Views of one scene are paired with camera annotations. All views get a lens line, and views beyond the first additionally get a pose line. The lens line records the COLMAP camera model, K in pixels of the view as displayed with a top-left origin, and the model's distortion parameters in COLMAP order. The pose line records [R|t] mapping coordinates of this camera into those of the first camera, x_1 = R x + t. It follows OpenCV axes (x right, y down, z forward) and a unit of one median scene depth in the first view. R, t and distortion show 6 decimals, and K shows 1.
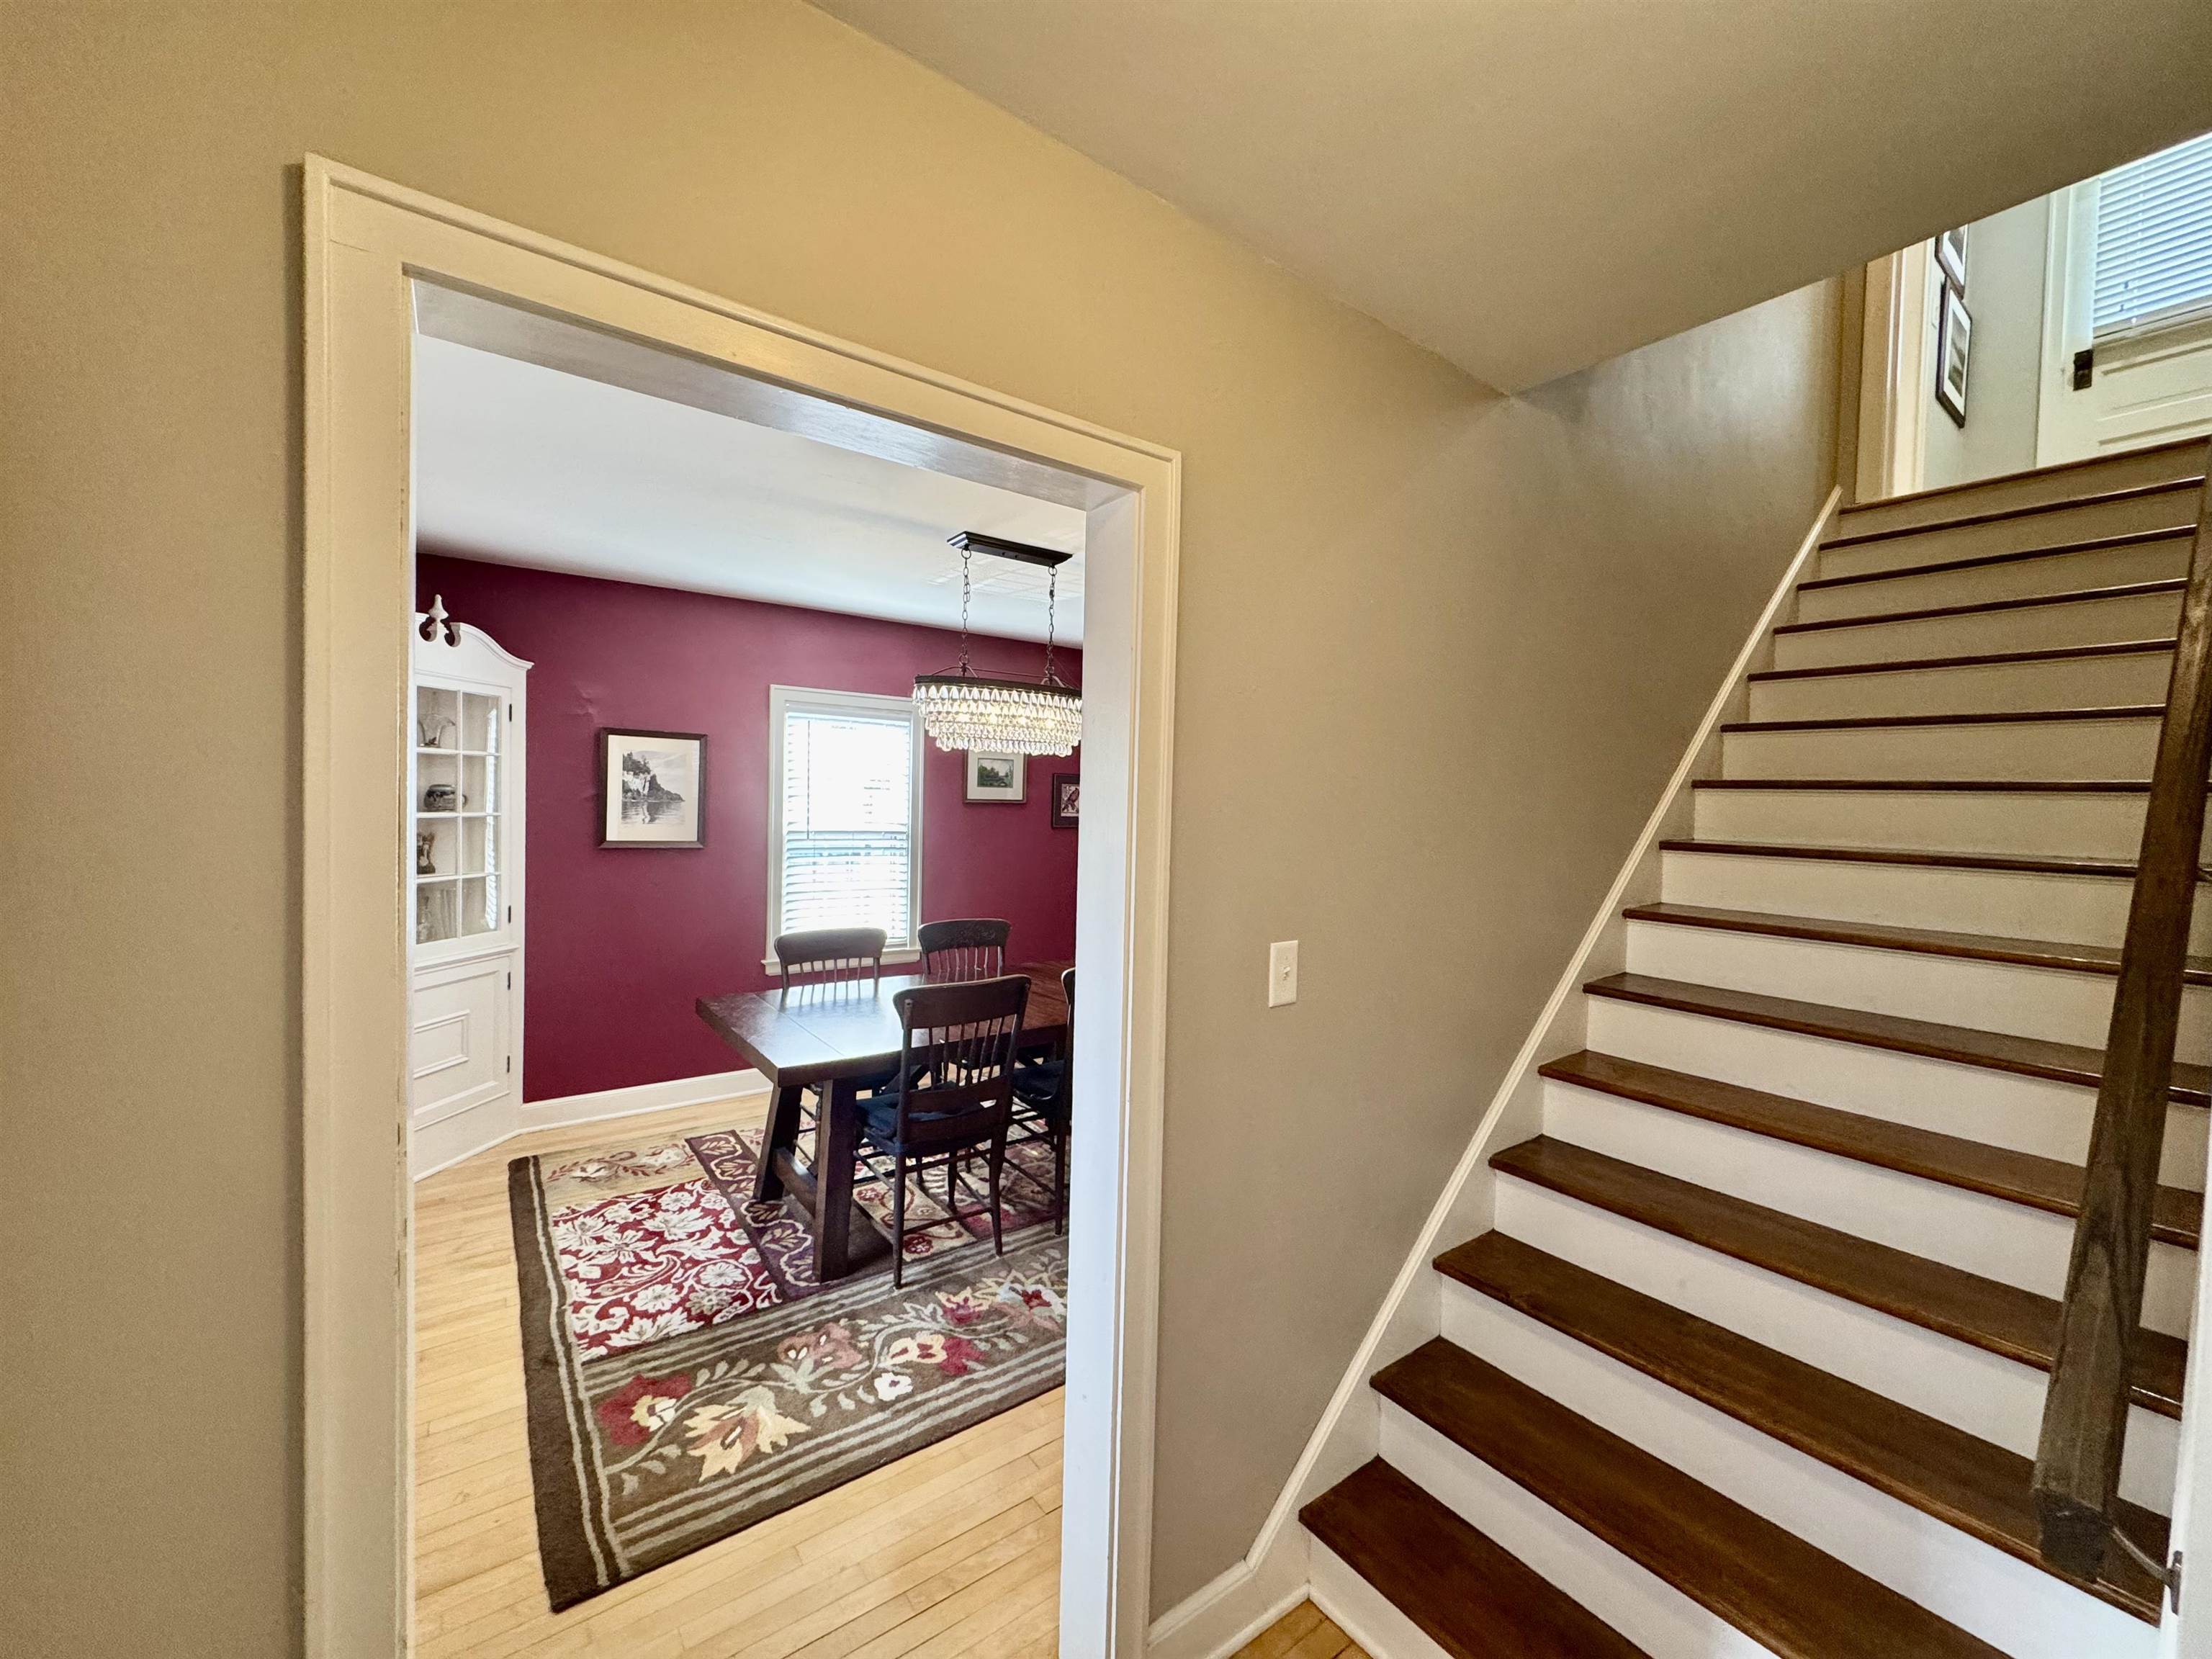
lens RADIAL K [[876.8, 0, 1104.7], [0, 876.8, 826.6], [0, 0, 1]] dist [-0.002737, 0.000017]
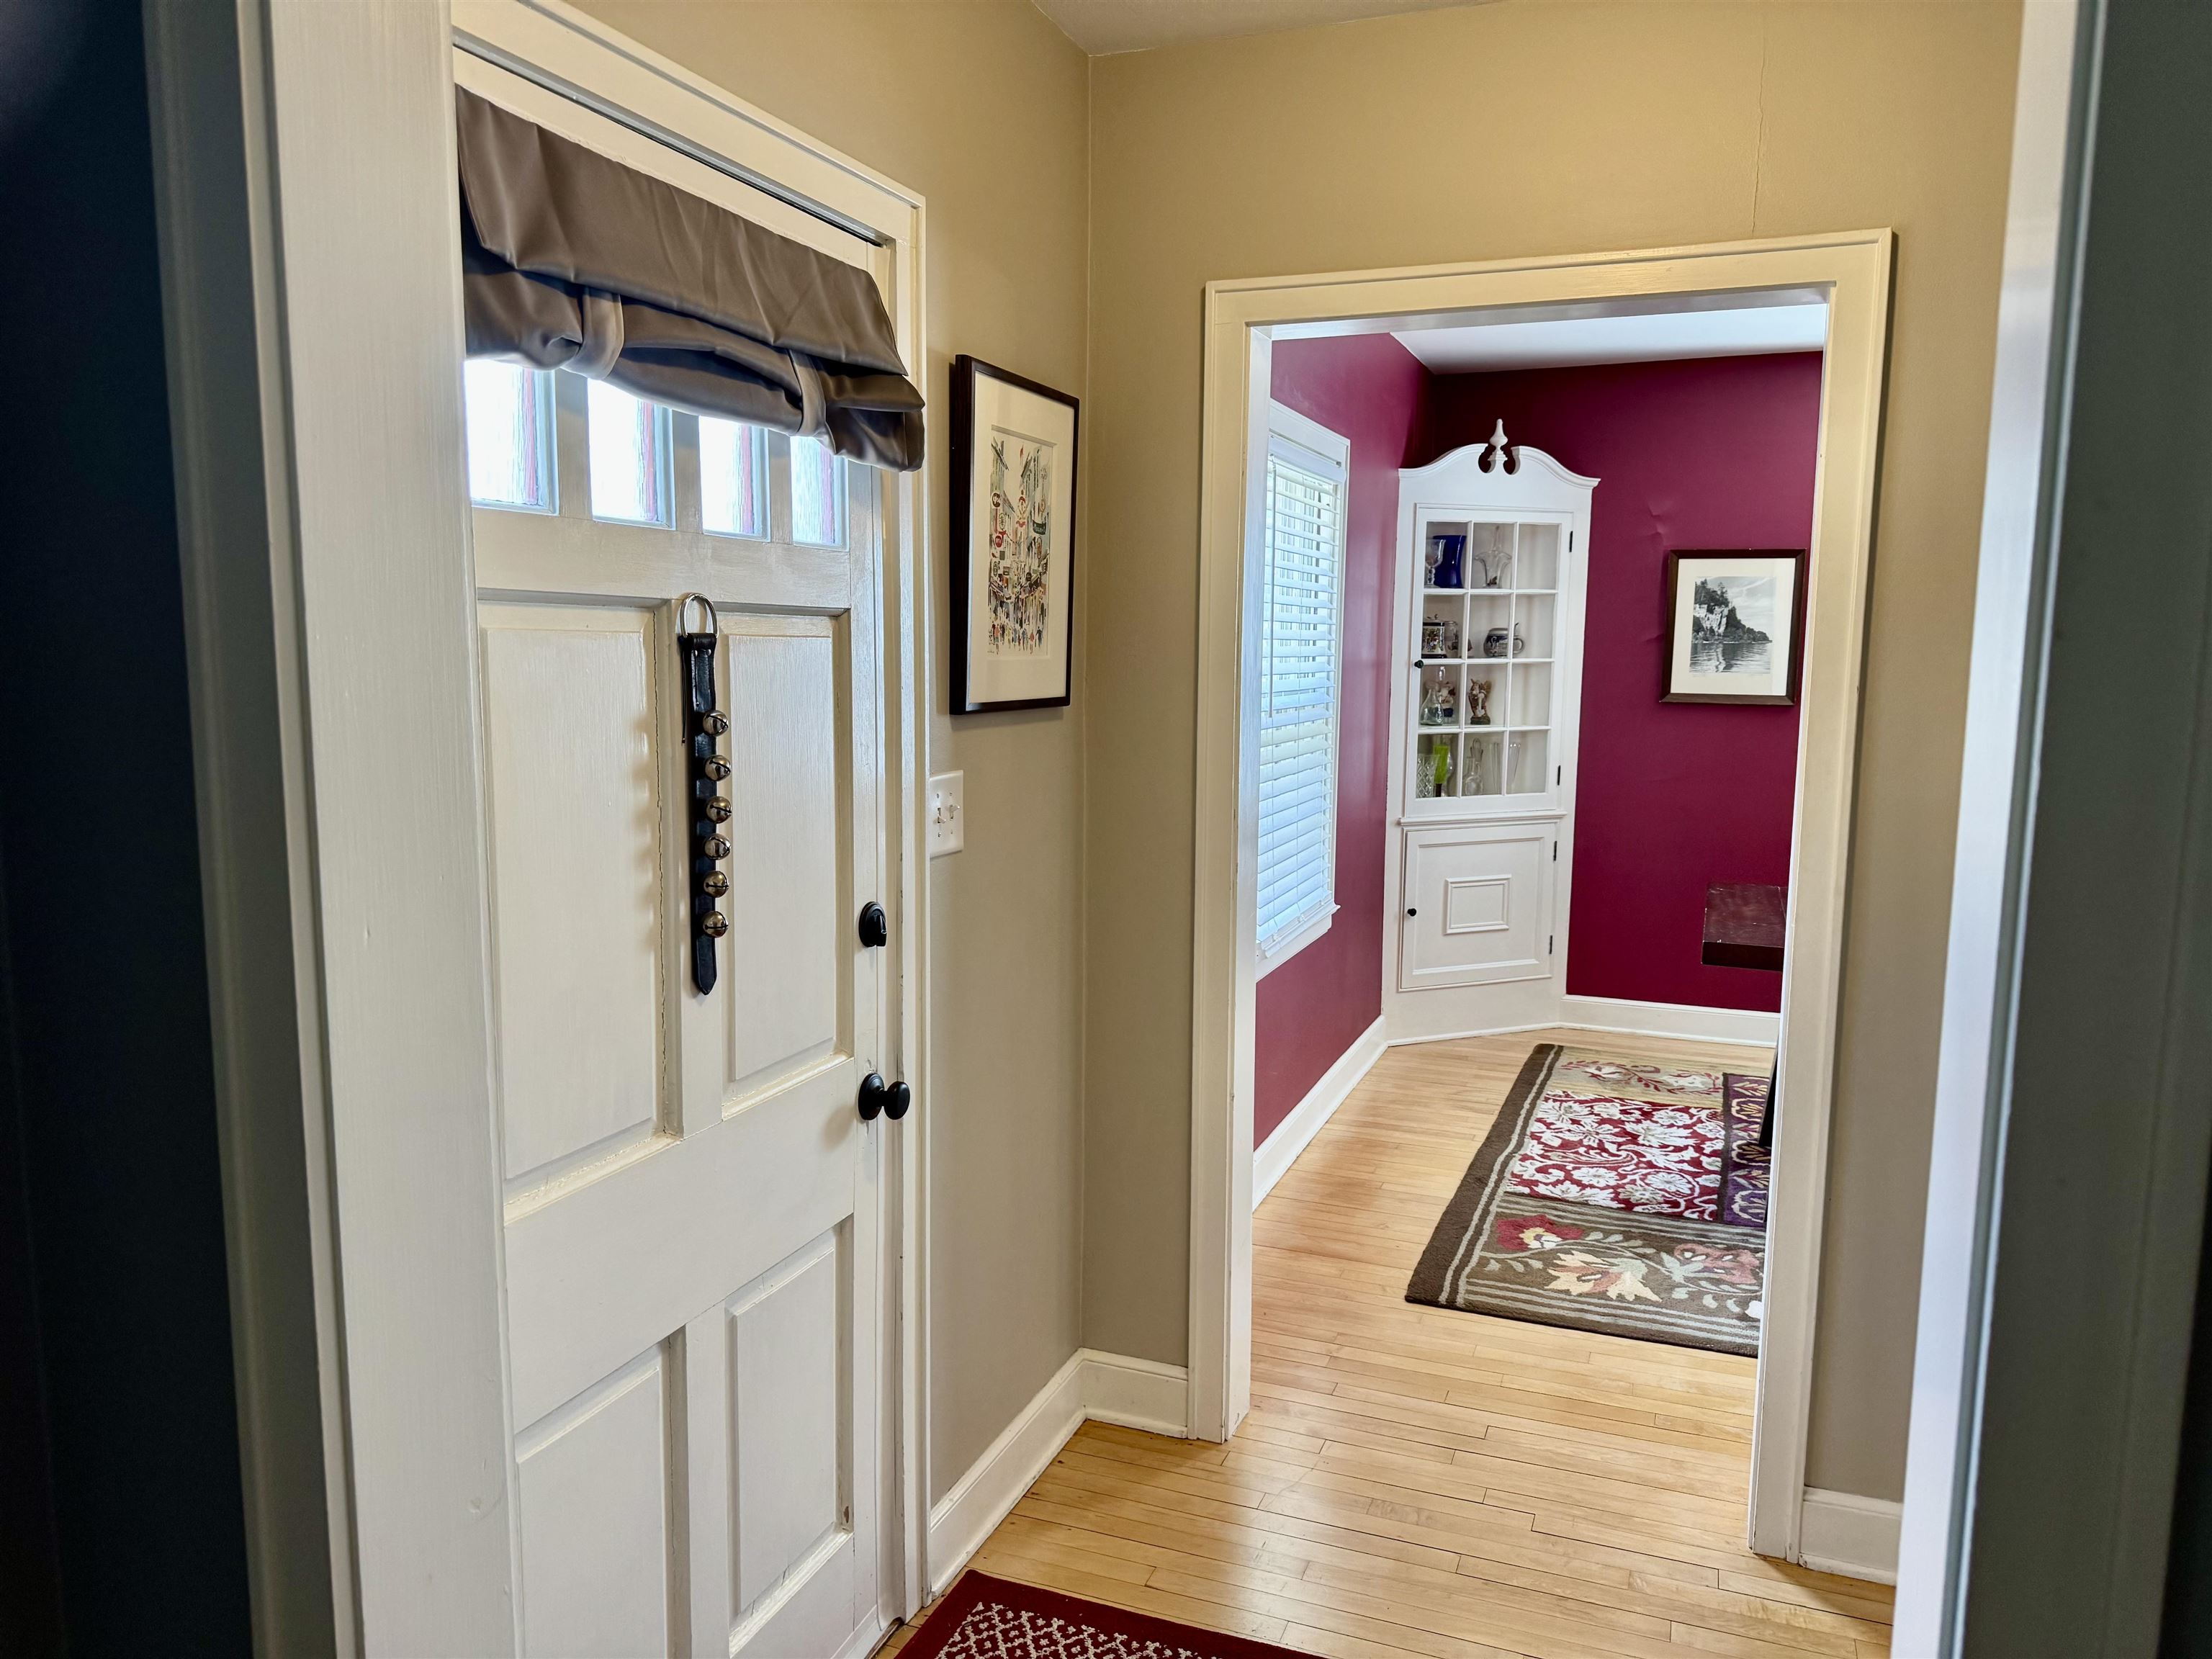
lens RADIAL K [[1562.0, 0, 1106.0], [0, 1562.0, 829.5], [0, 0, 1]] dist [0.092004, -0.000741]
pose [[0.527624, 0.084323, -0.845282, 0.530416], [-0.018728, 0.995974, 0.087666, 0.031129], [0.849271, -0.030425, 0.527079, -0.276701]]
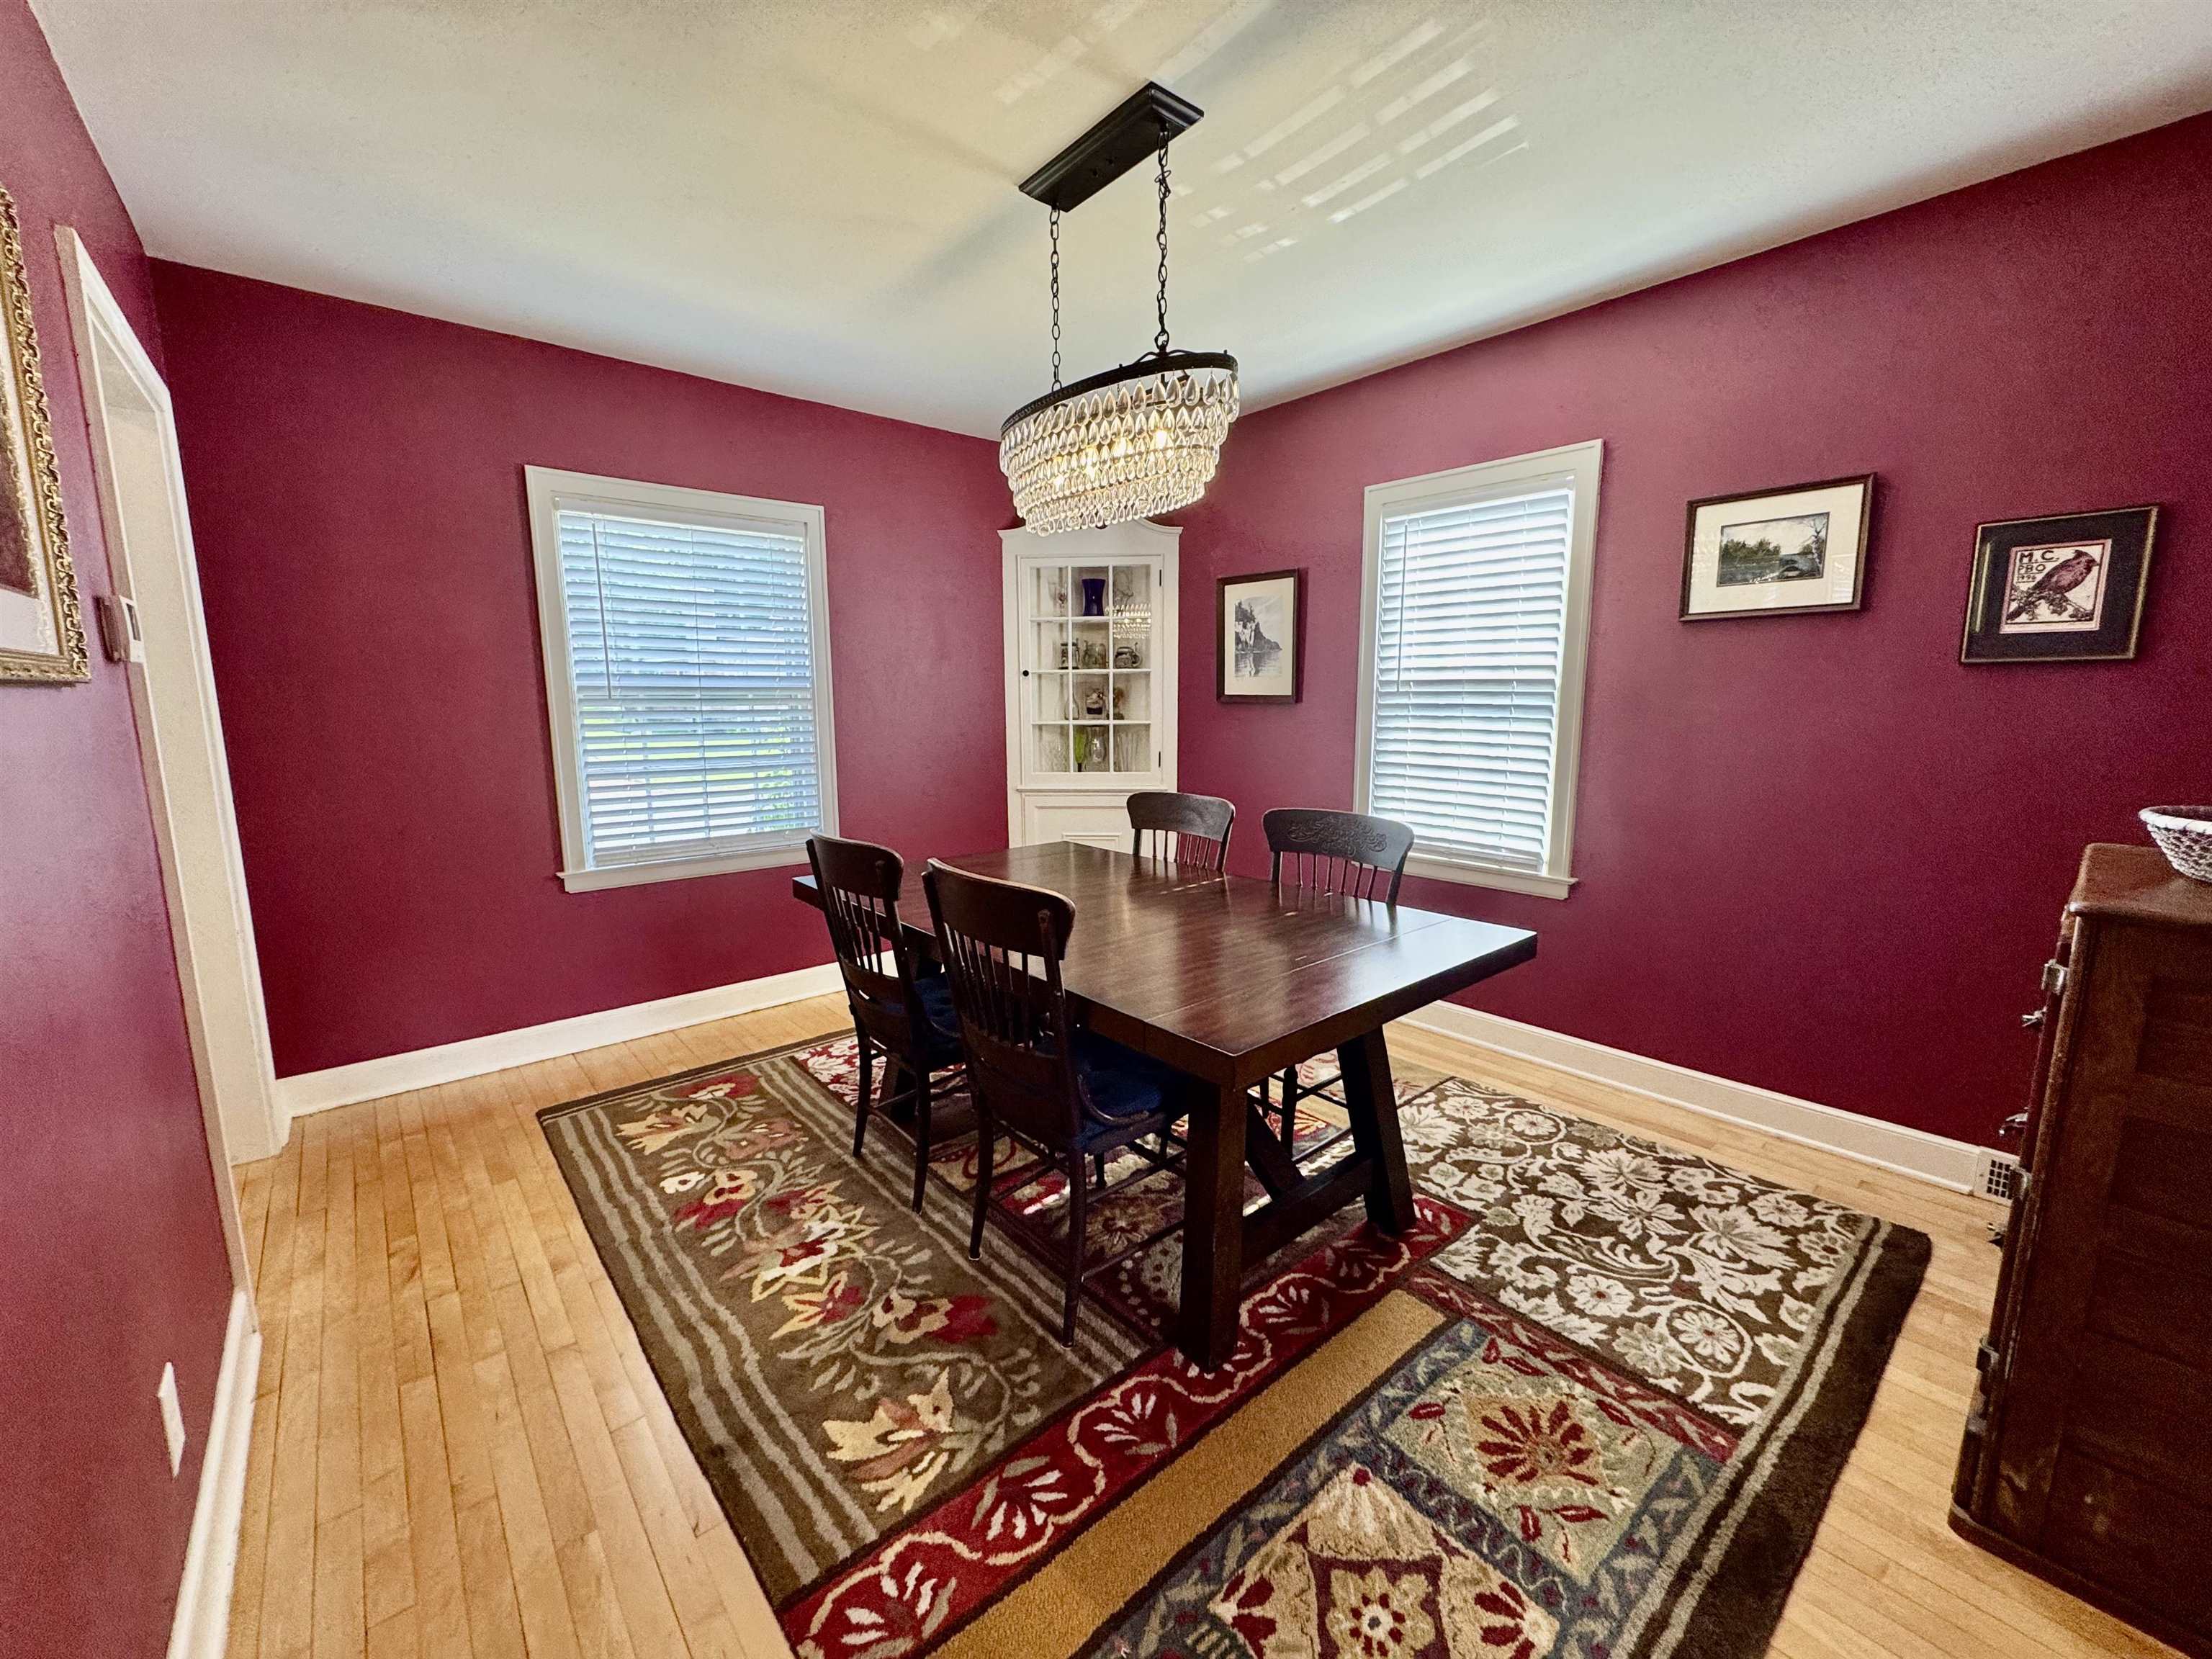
lens RADIAL K [[876.8, 0, 1104.7], [0, 876.8, 826.6], [0, 0, 1]] dist [-0.002737, 0.000017]
pose [[0.083023, 0.114271, -0.989974, 0.572498], [-0.030606, 0.993228, 0.112080, 0.077318], [0.996078, 0.020994, 0.085958, 1.058747]]
